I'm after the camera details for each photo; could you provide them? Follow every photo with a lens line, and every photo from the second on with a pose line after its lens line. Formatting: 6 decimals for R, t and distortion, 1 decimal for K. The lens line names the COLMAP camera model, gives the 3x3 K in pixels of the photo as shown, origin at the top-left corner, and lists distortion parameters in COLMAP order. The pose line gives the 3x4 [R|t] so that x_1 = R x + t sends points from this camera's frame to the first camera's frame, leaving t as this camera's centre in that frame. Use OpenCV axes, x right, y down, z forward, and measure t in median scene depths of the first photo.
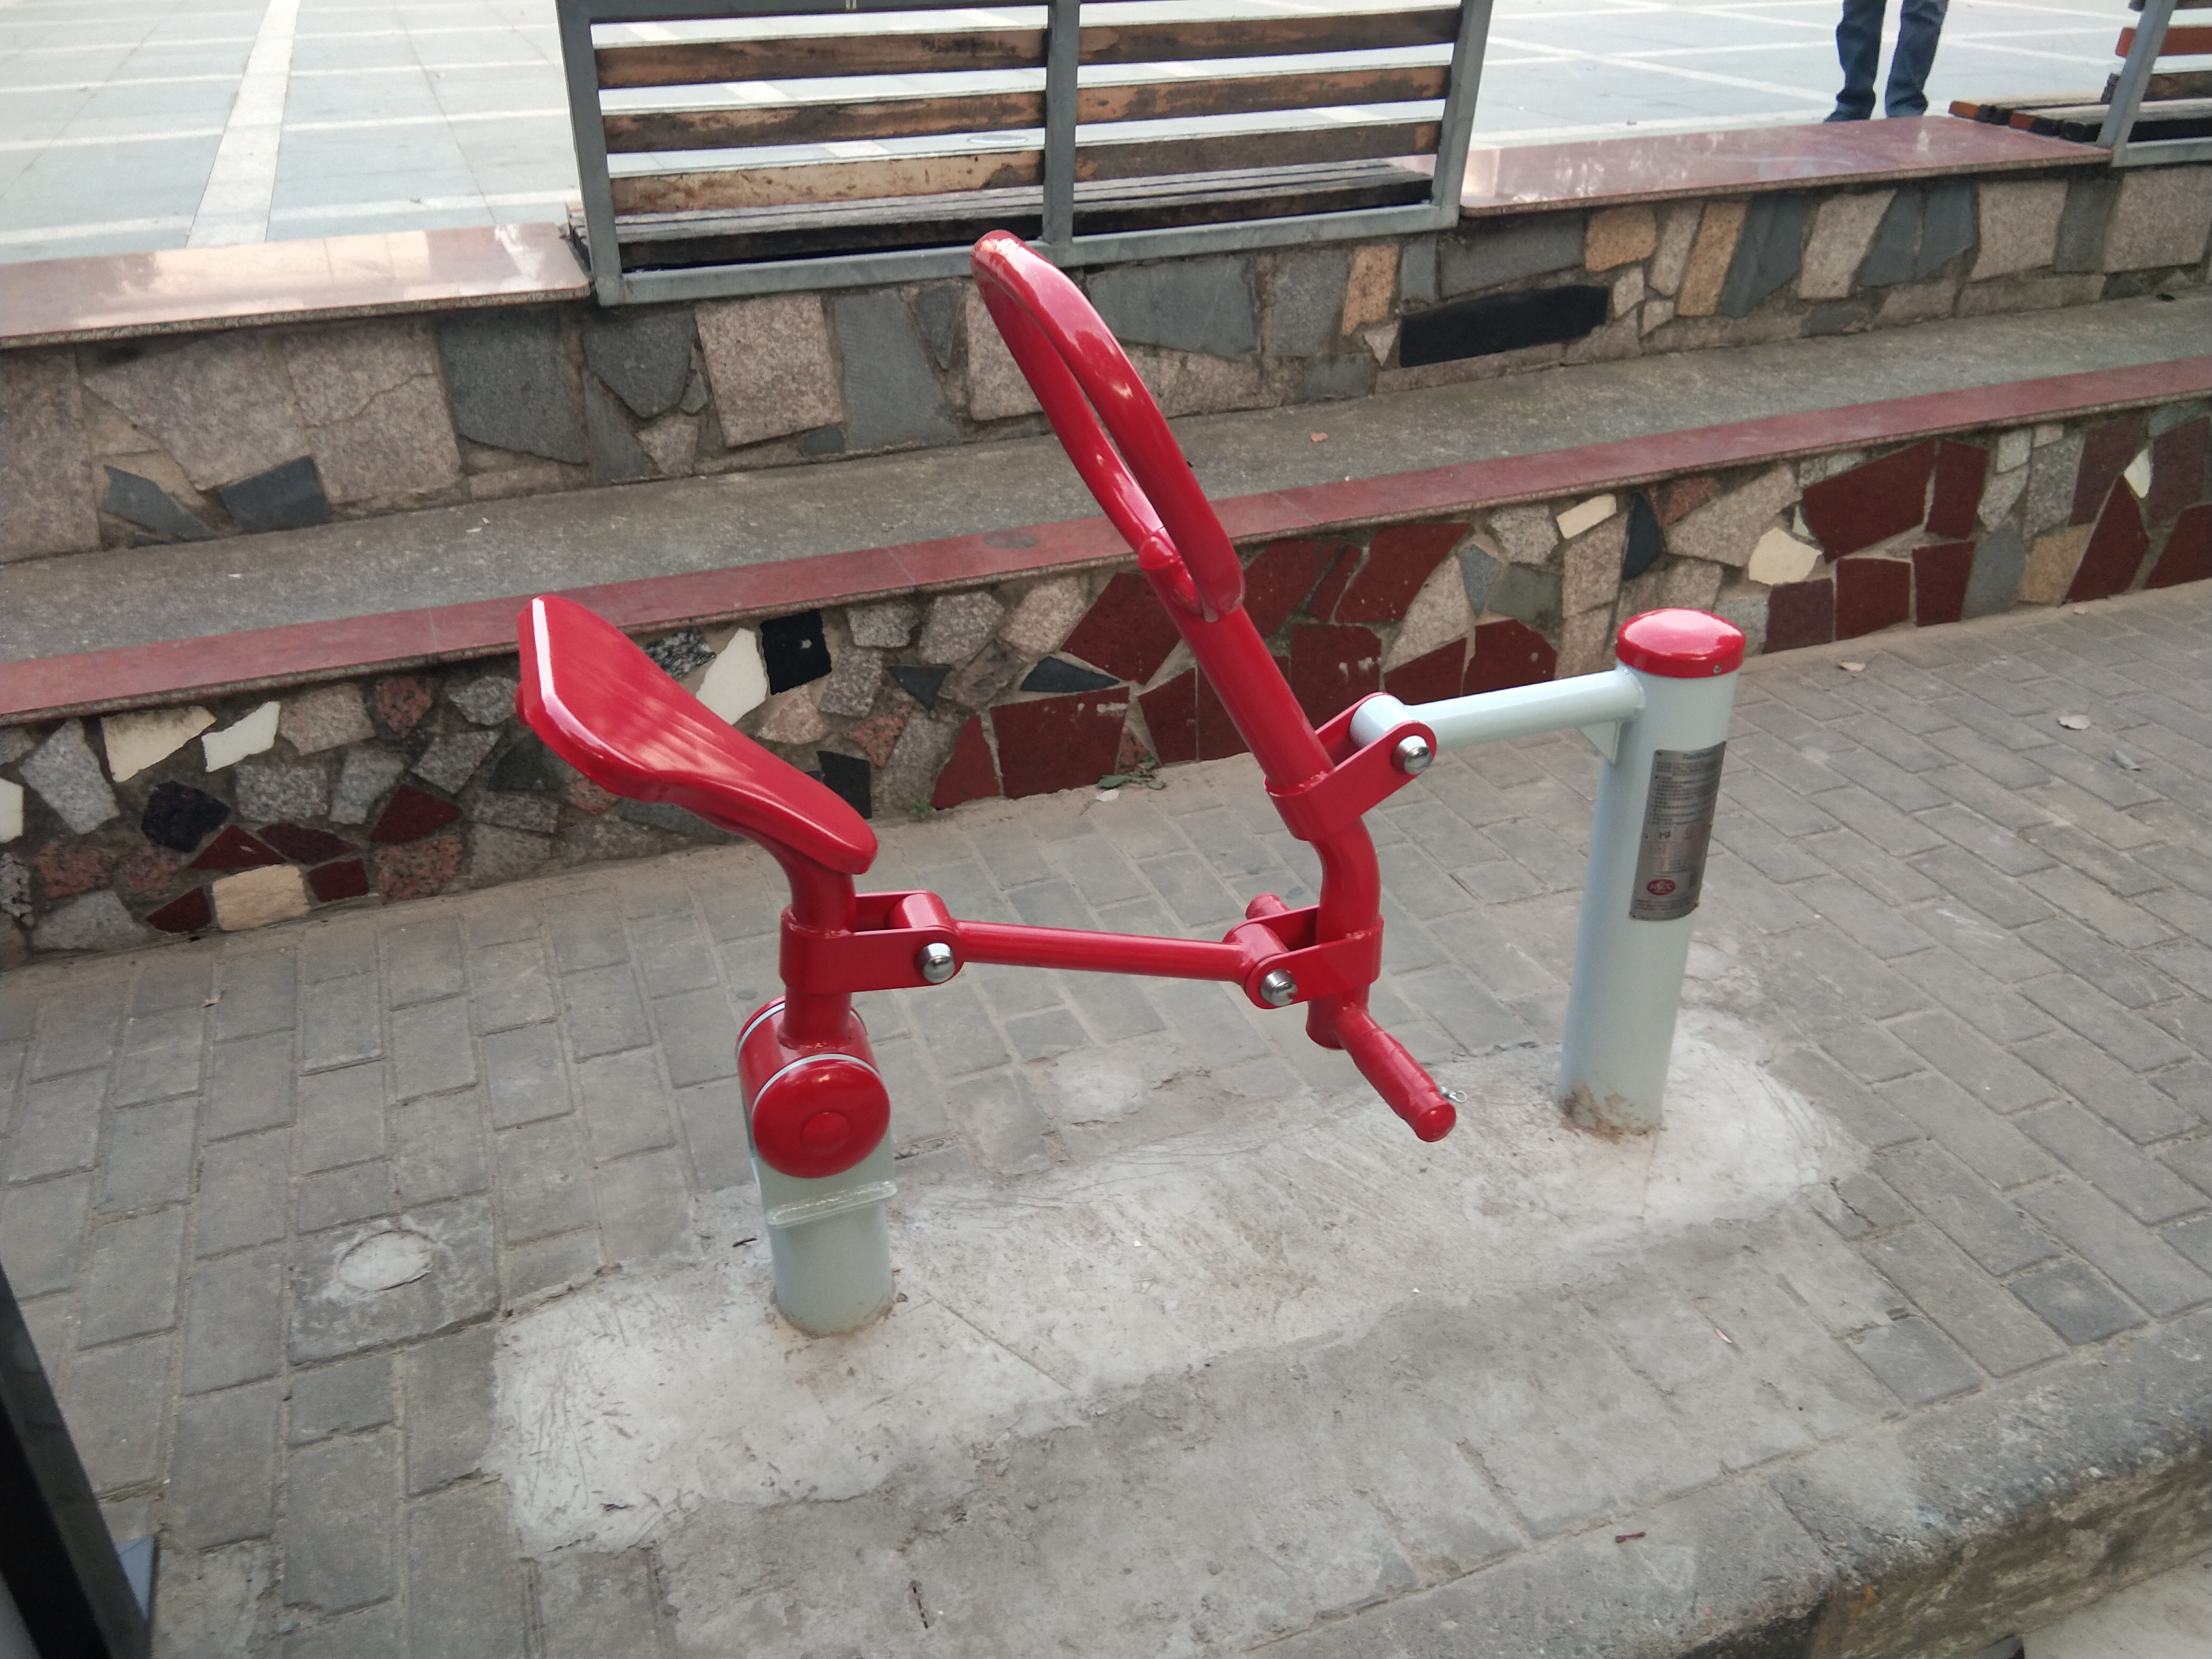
lens RADIAL K [[1761.4, 0, 1097.2], [0, 1761.4, 808.0], [0, 0, 1]] dist [0.099984, -0.147745]
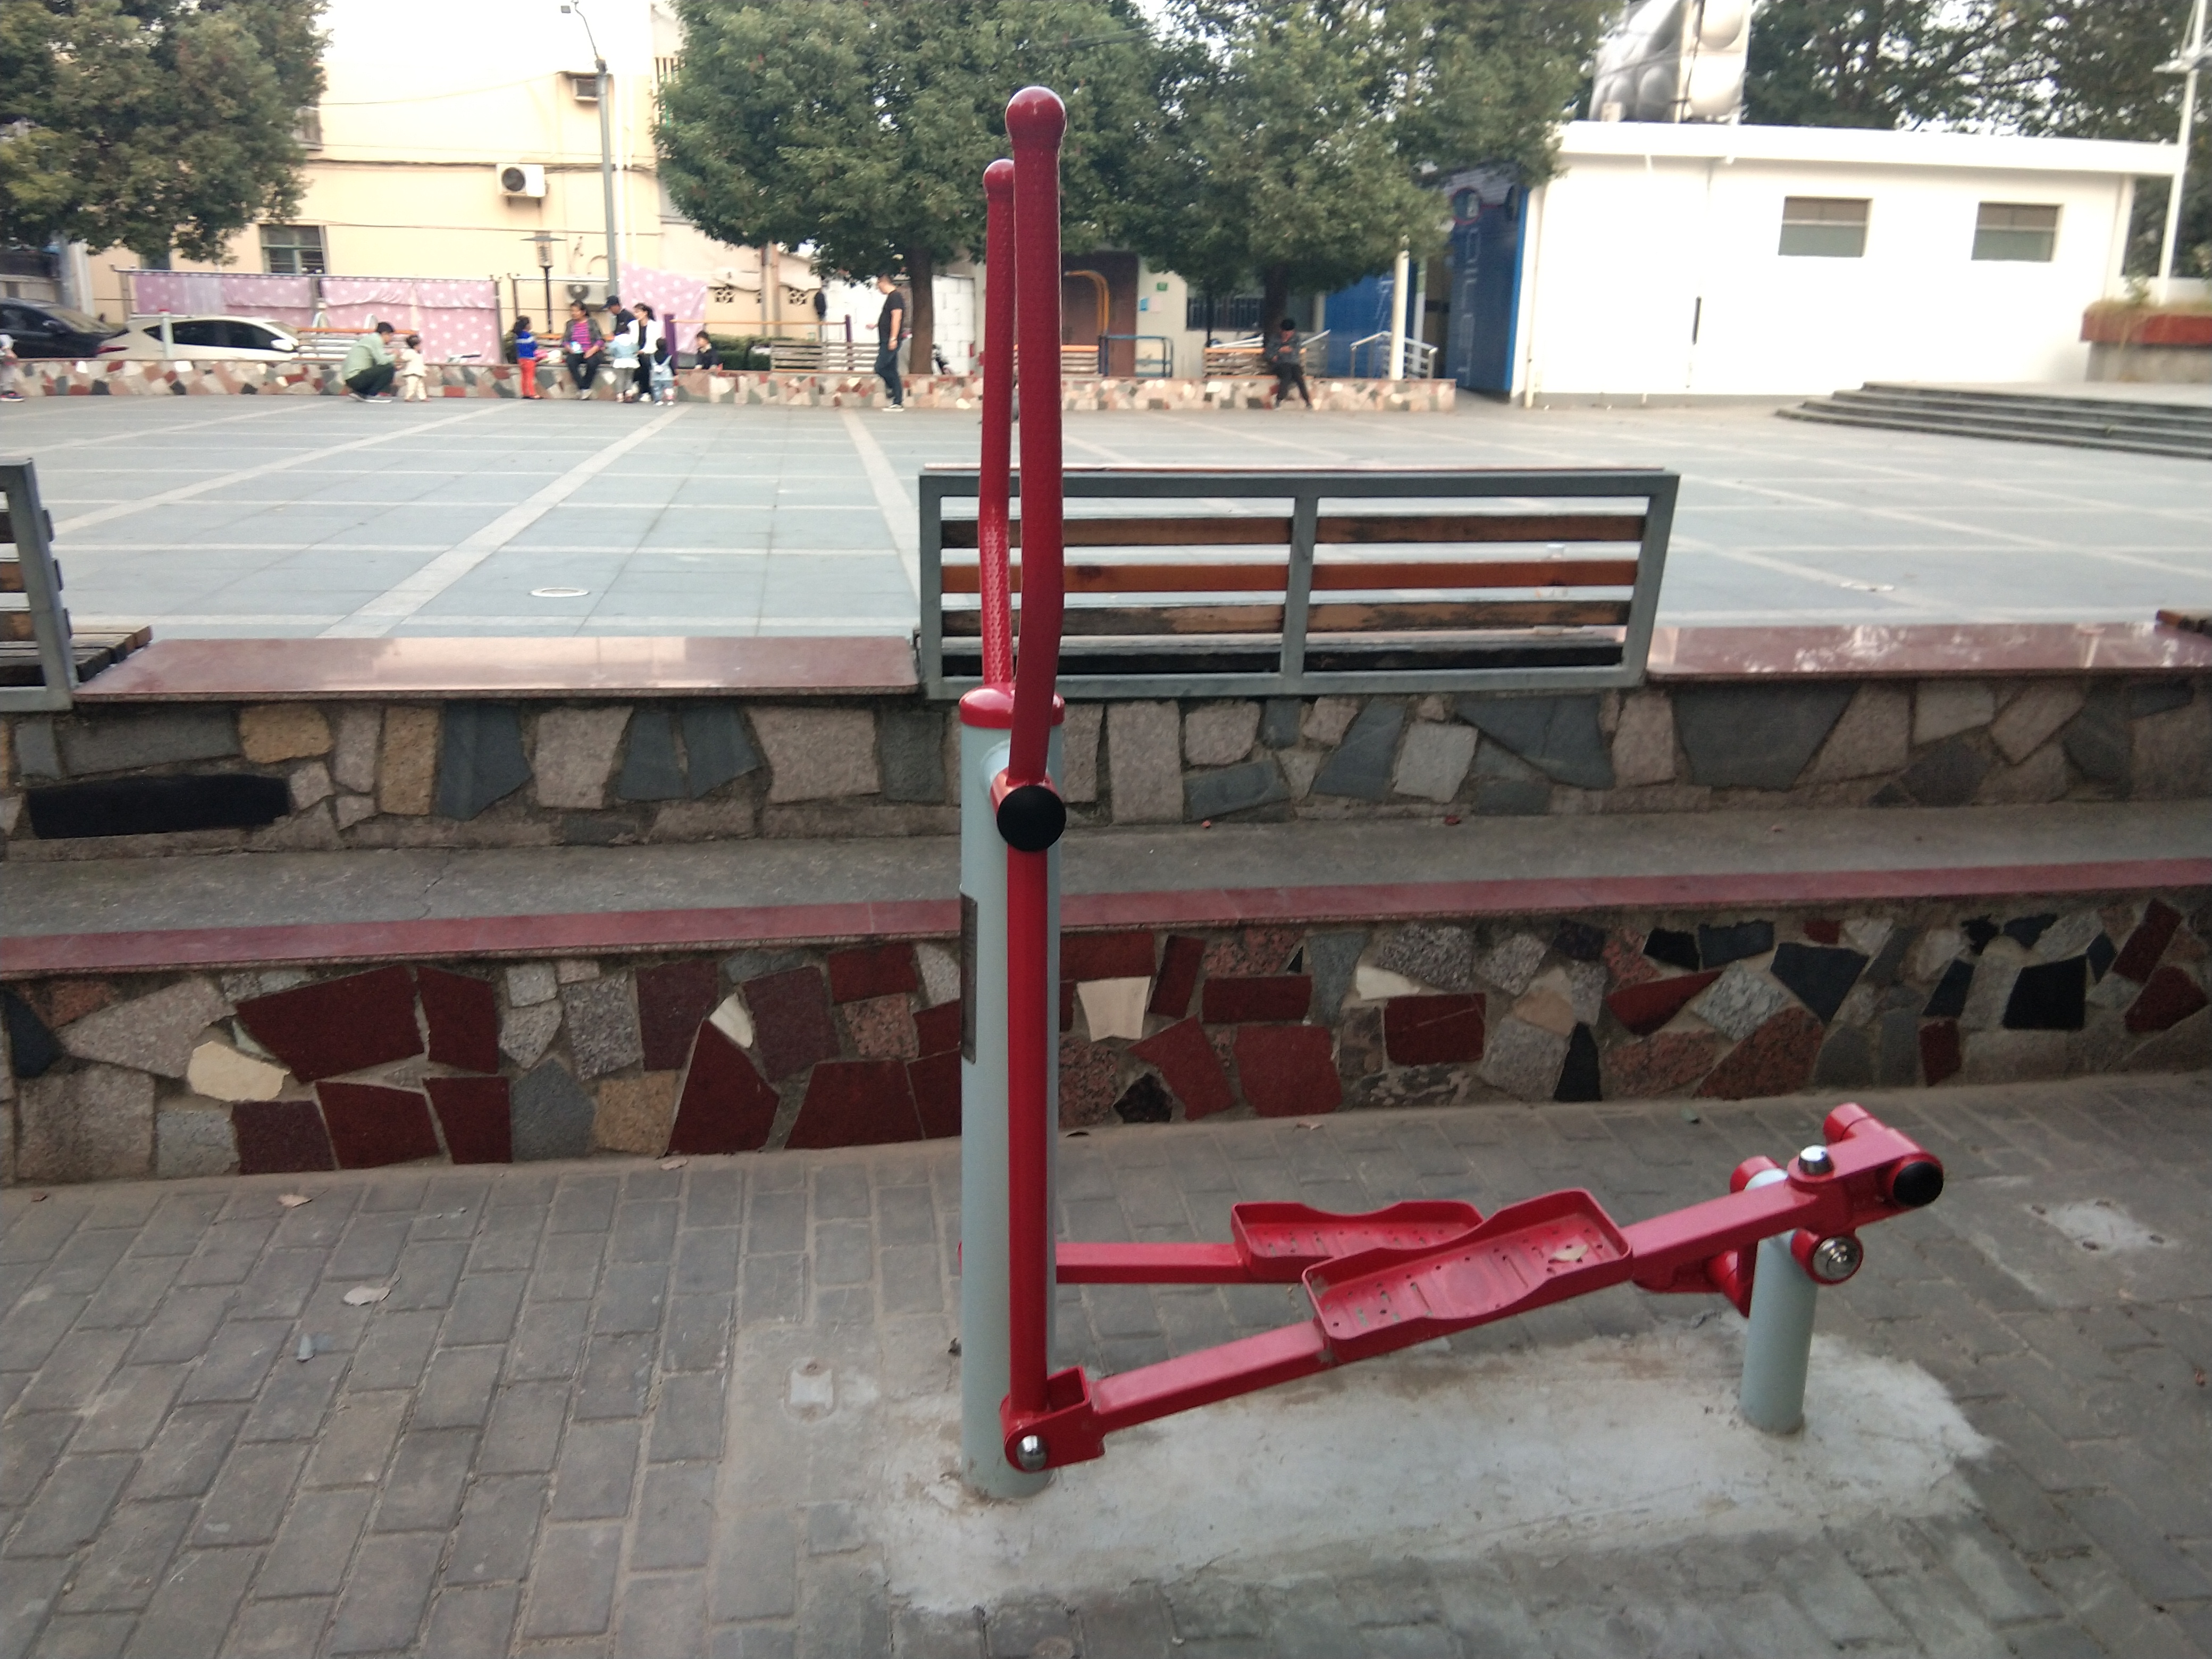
lens RADIAL K [[1761.4, 0, 1158.1], [0, 1761.4, 780.6], [0, 0, 1]] dist [0.099984, -0.147745]
pose [[0.980527, 0.079213, -0.179699, 0.957432], [-0.120108, 0.965841, -0.229620, -0.123396], [0.155372, 0.246732, 0.956547, 0.127563]]
